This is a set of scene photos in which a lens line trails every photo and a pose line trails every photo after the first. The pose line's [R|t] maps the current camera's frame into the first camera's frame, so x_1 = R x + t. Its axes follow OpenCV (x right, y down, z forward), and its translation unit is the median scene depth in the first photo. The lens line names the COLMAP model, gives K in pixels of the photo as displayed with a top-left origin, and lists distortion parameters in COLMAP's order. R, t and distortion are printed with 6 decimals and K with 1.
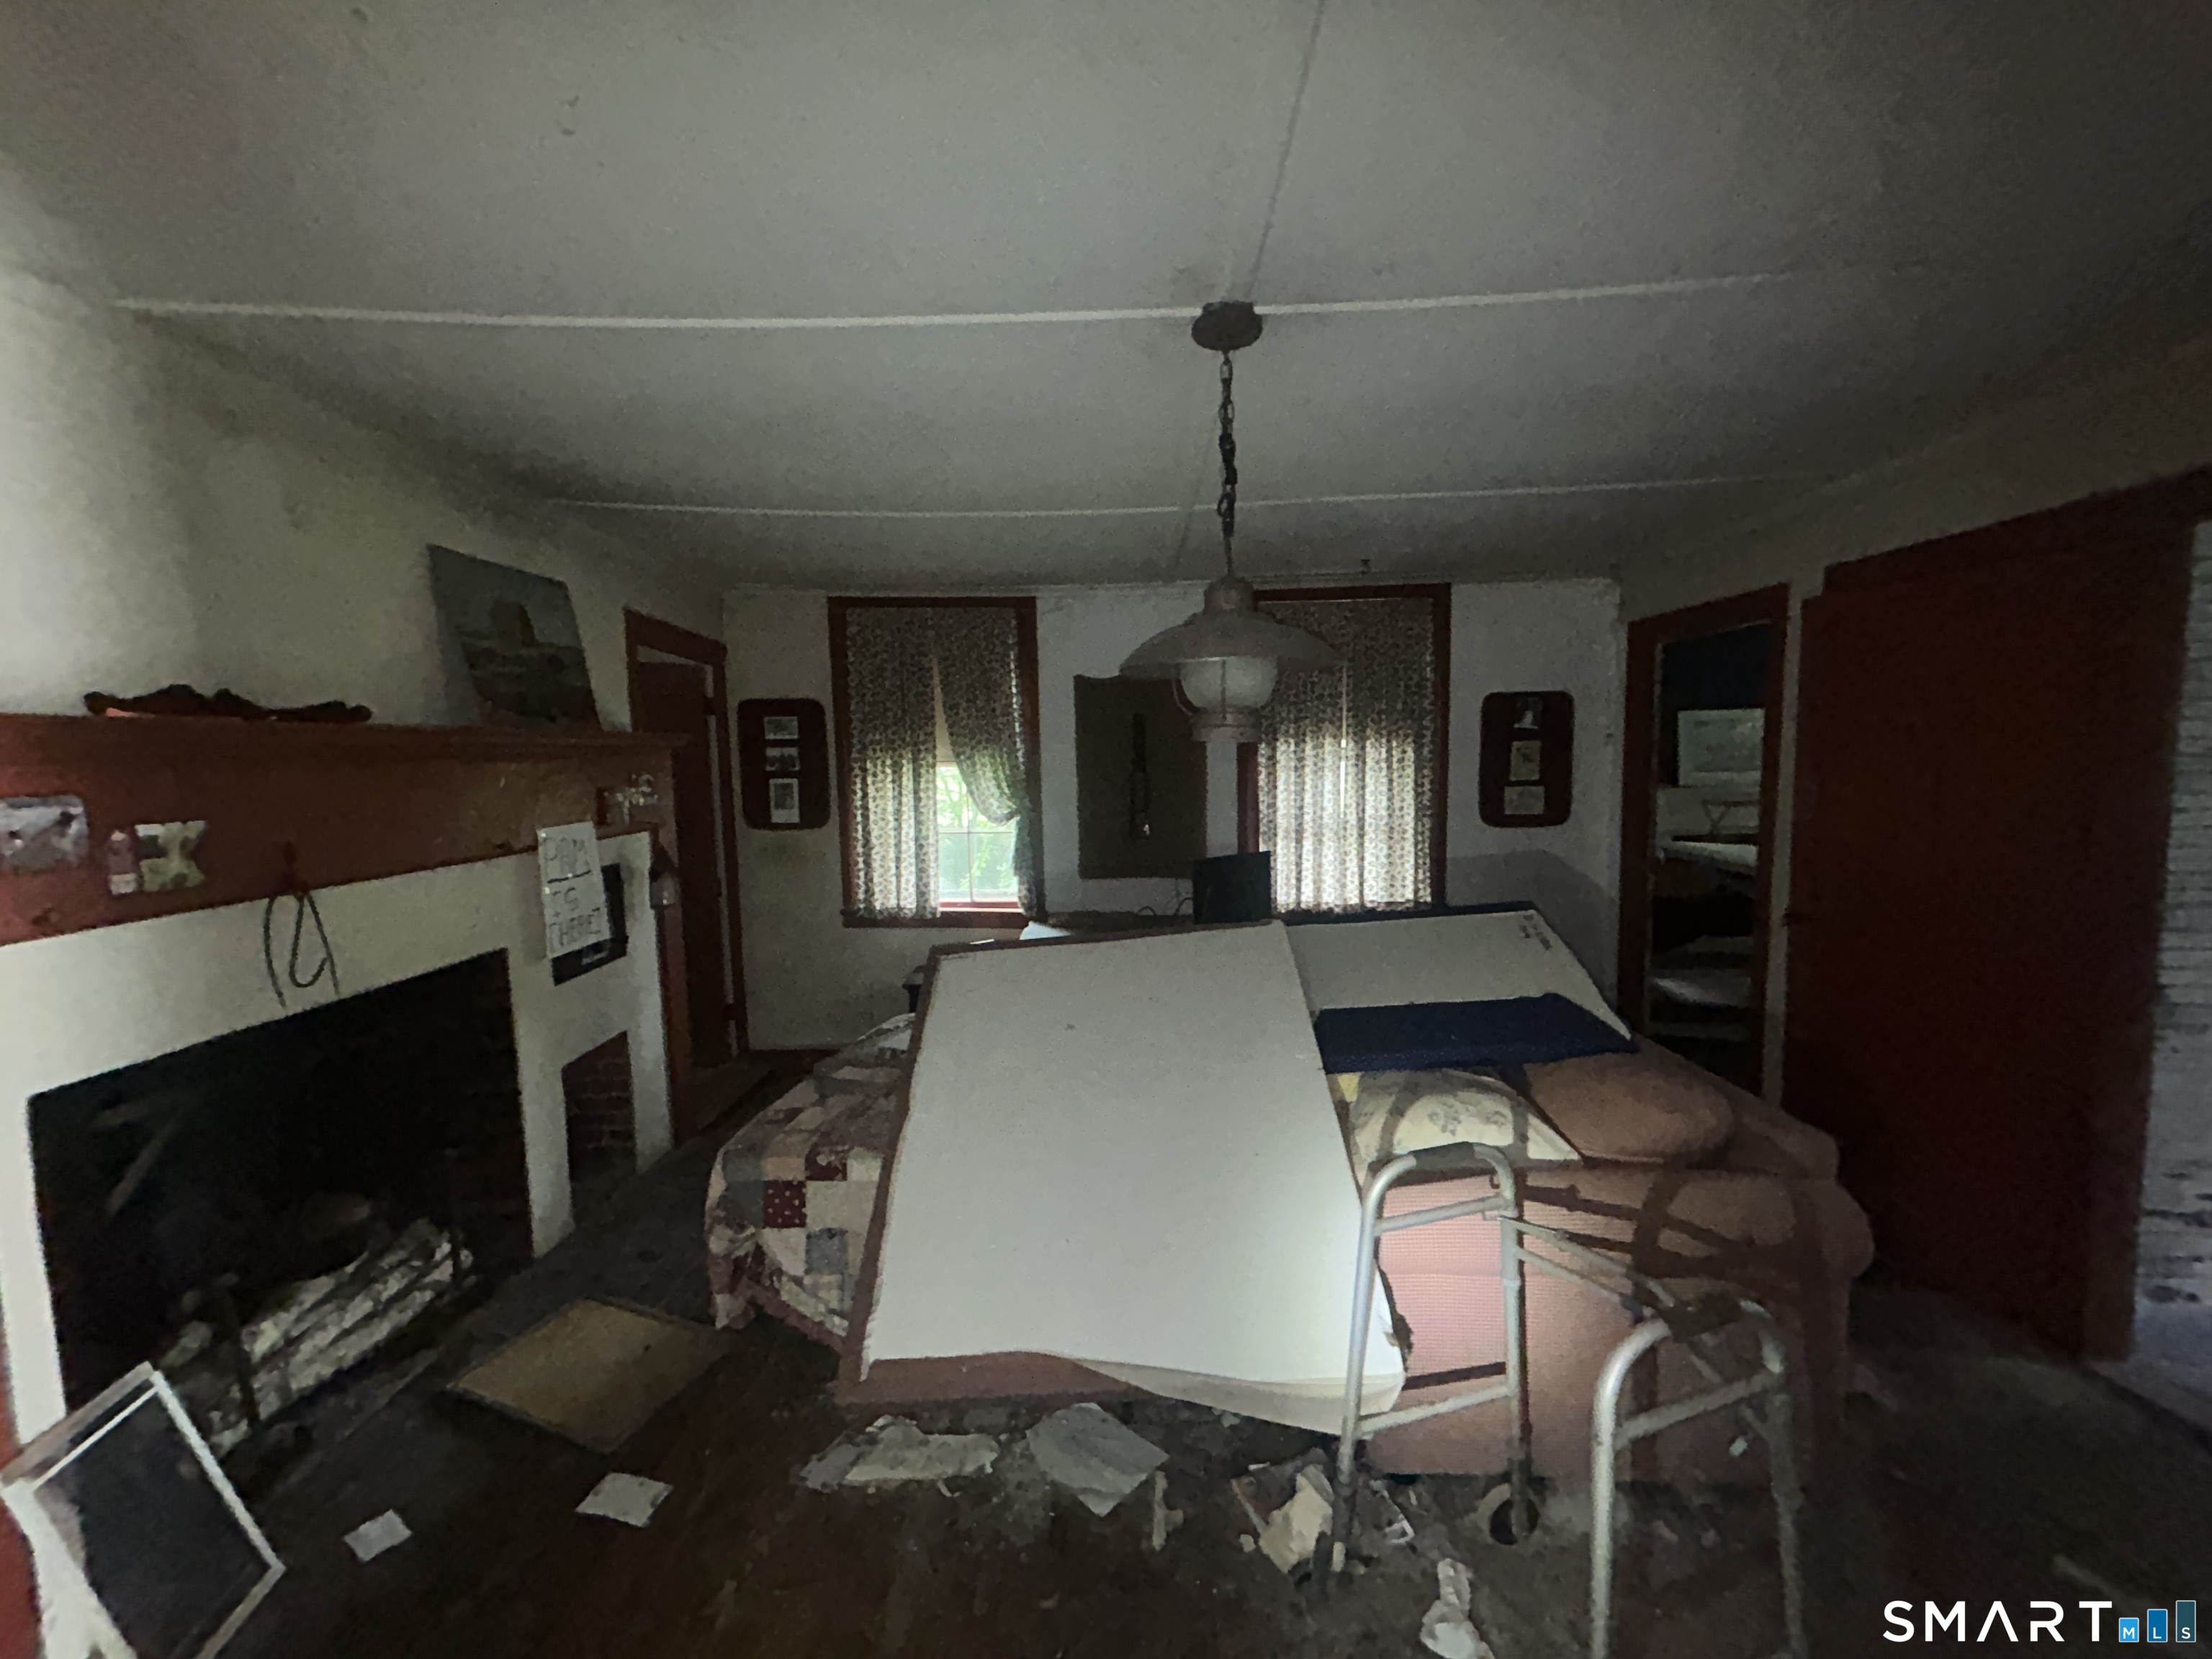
lens RADIAL K [[885.0, 0, 1106.0], [0, 885.0, 829.5], [0, 0, 1]] dist [0.009819, -0.000096]
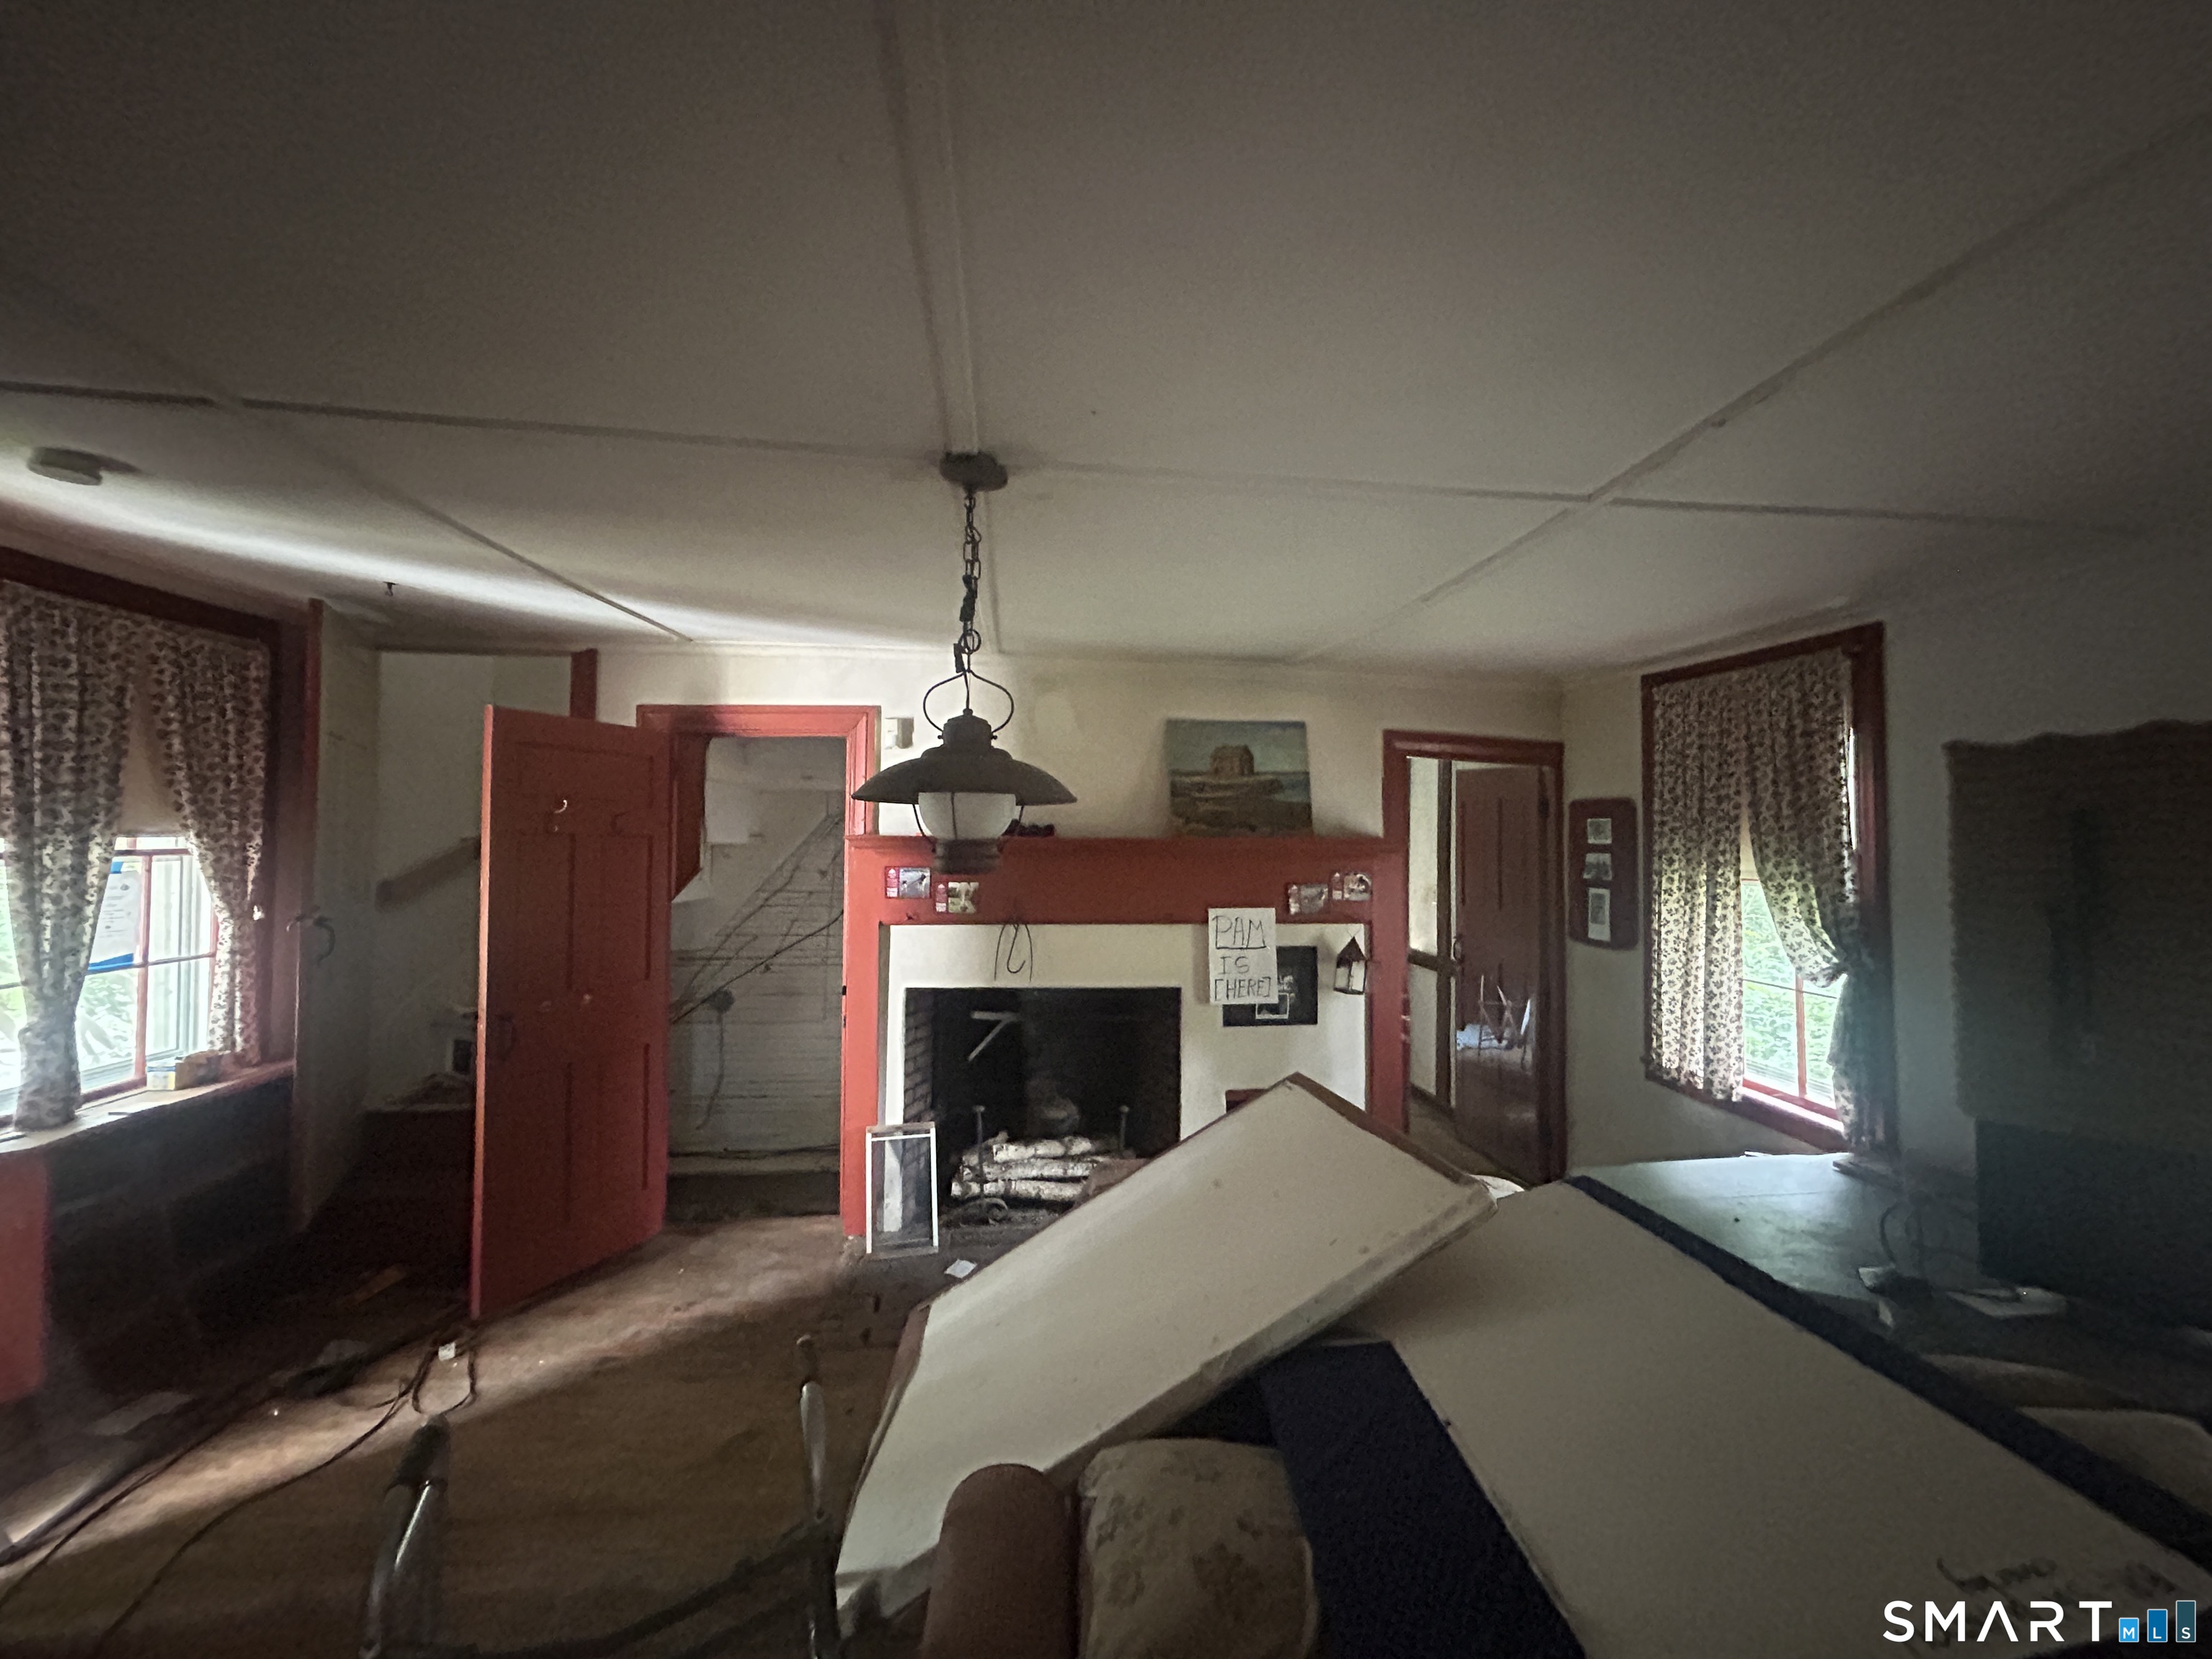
lens RADIAL K [[885.0, 0, 1106.0], [0, 885.0, 829.5], [0, 0, 1]] dist [0.009819, -0.000096]
pose [[0.148909, 0.006943, -0.988827, 0.630251], [-0.102173, 0.994731, -0.008402, -0.084808], [0.983558, 0.102283, 0.148834, 0.555836]]
